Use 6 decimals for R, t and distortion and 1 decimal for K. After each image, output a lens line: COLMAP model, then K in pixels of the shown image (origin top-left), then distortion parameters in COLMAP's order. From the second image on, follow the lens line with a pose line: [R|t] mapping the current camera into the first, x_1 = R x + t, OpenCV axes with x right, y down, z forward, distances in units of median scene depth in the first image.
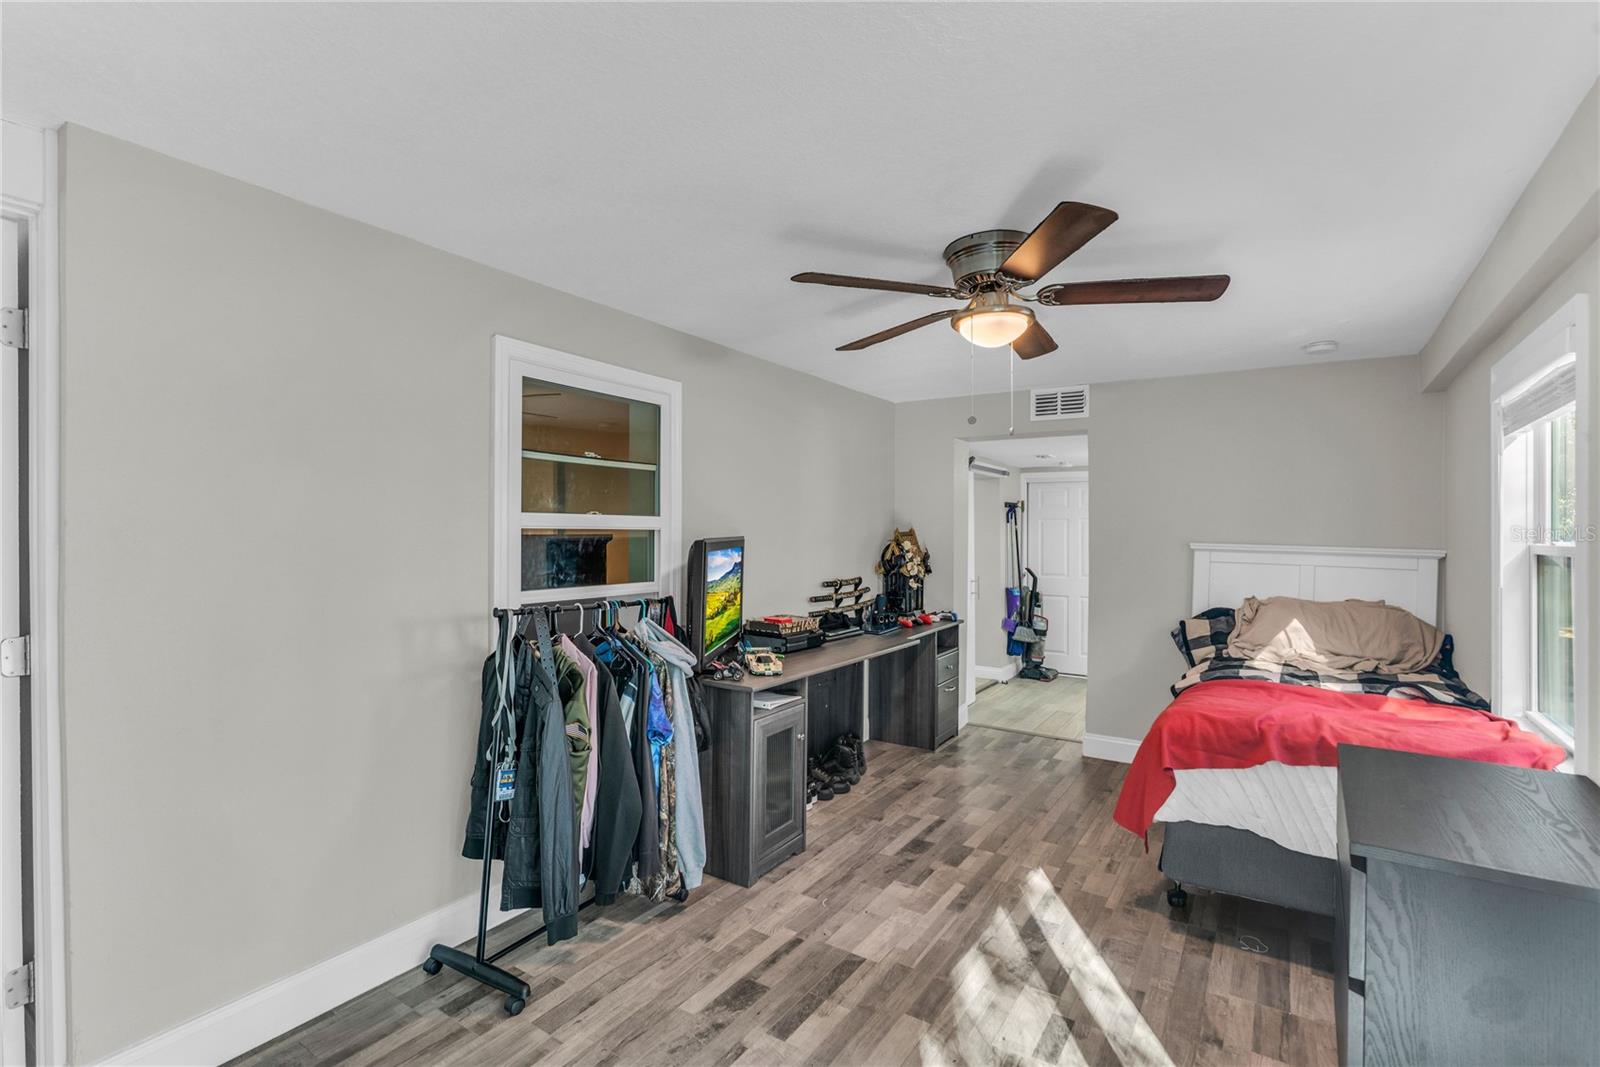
lens RADIAL K [[716.2, 0, 795.8], [0, 716.2, 531.5], [0, 0, 1]] dist [-0.011616, -0.000577]
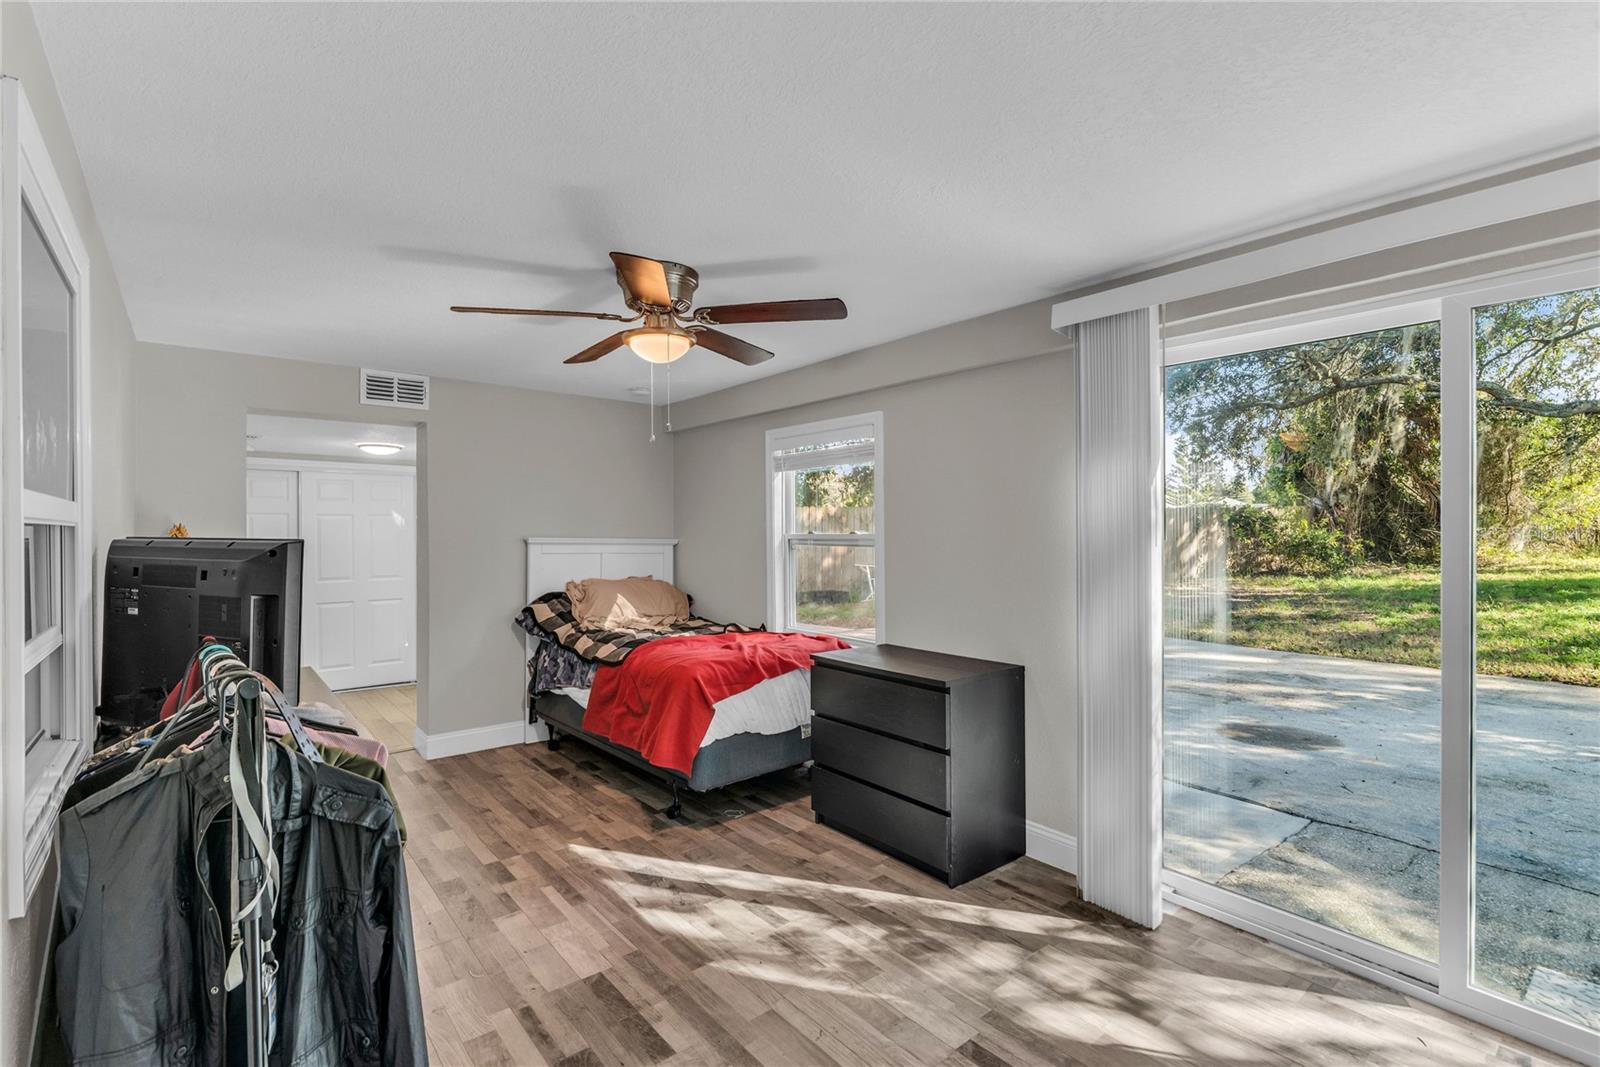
lens RADIAL K [[716.2, 0, 806.2], [0, 716.2, 527.8], [0, 0, 1]] dist [-0.011616, -0.000577]
pose [[0.303887, -0.003709, 0.952701, -0.646965], [0.004955, 0.999985, 0.002312, 0.000055], [-0.952695, 0.004018, 0.303901, 0.391922]]
